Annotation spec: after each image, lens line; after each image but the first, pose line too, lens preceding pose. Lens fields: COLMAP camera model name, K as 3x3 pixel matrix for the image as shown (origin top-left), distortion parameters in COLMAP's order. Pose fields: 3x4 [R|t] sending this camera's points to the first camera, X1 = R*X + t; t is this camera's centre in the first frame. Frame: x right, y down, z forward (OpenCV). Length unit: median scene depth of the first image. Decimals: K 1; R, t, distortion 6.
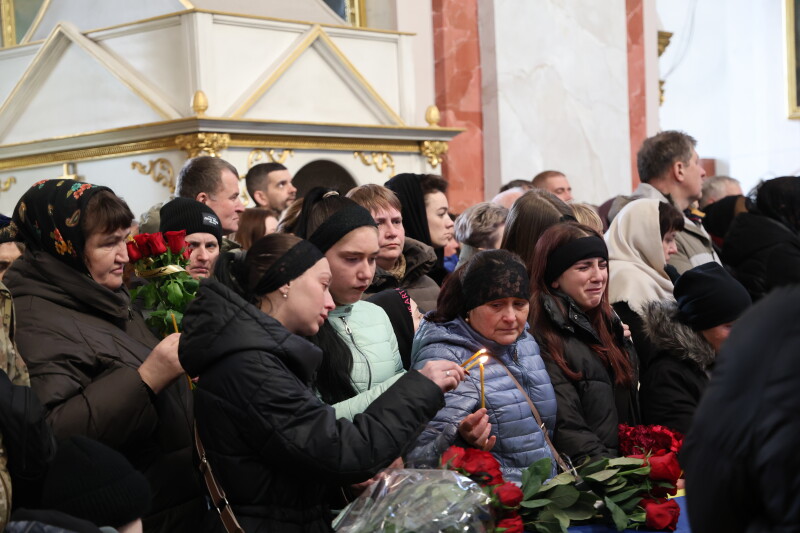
lens RADIAL K [[1688.2, 0, 397.4], [0, 1688.2, 268.9], [0, 0, 1]] dist [0.169450, 0.000000]
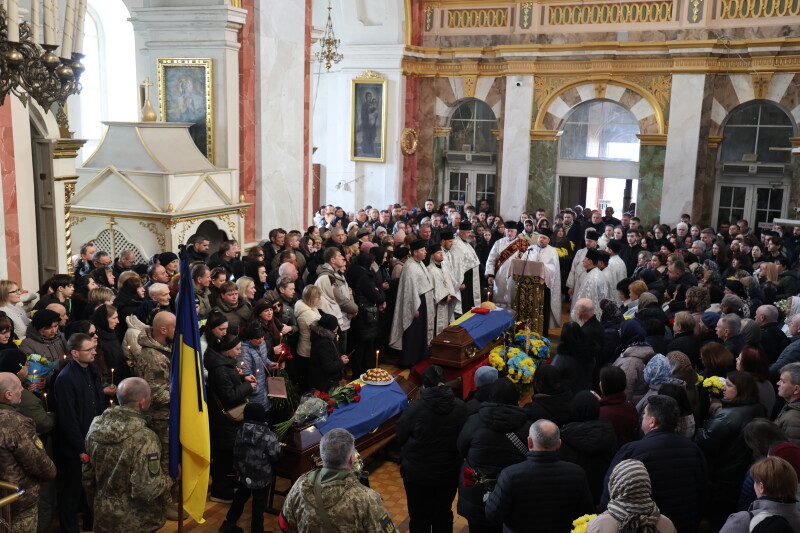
lens RADIAL K [[831.1, 0, 397.9], [0, 831.1, 273.1], [0, 0, 1]] dist [0.049283, 0.000000]
pose [[0.947971, 0.012694, 0.318102, -0.184681], [-0.068240, 0.984082, 0.164091, -0.227937], [-0.310956, -0.177261, 0.933748, -0.424493]]
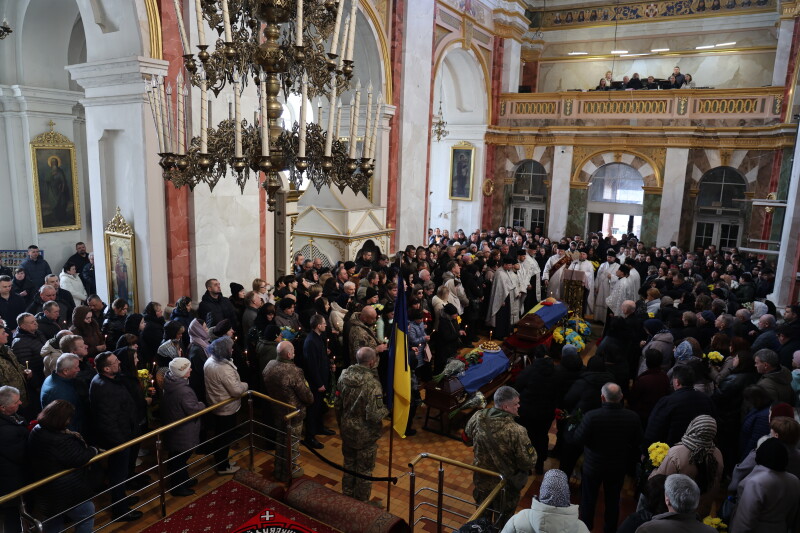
lens RADIAL K [[554.8, 0, 405.3], [0, 554.8, 268.6], [0, 0, 1]] dist [-0.060735, 0.007952]
pose [[0.971879, 0.036728, 0.232597, -0.287668], [-0.078700, 0.981625, 0.173837, -0.250817], [-0.221938, -0.187254, 0.956911, -0.433933]]
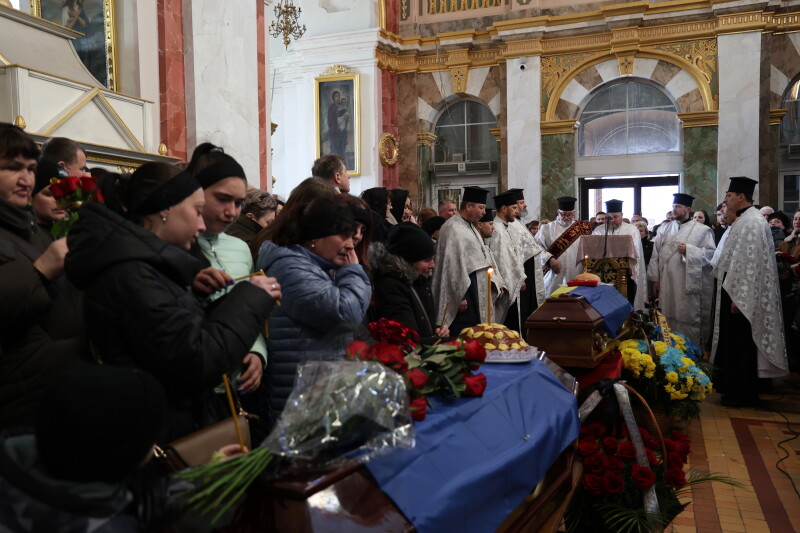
lens RADIAL K [[736.2, 0, 397.3], [0, 736.2, 274.2], [0, 0, 1]] dist [0.013192, 0.044974]
pose [[0.921316, 0.015684, 0.388498, -0.054863], [-0.025665, 0.999460, 0.020514, 0.018825], [-0.387967, -0.028871, 0.921221, 0.202363]]
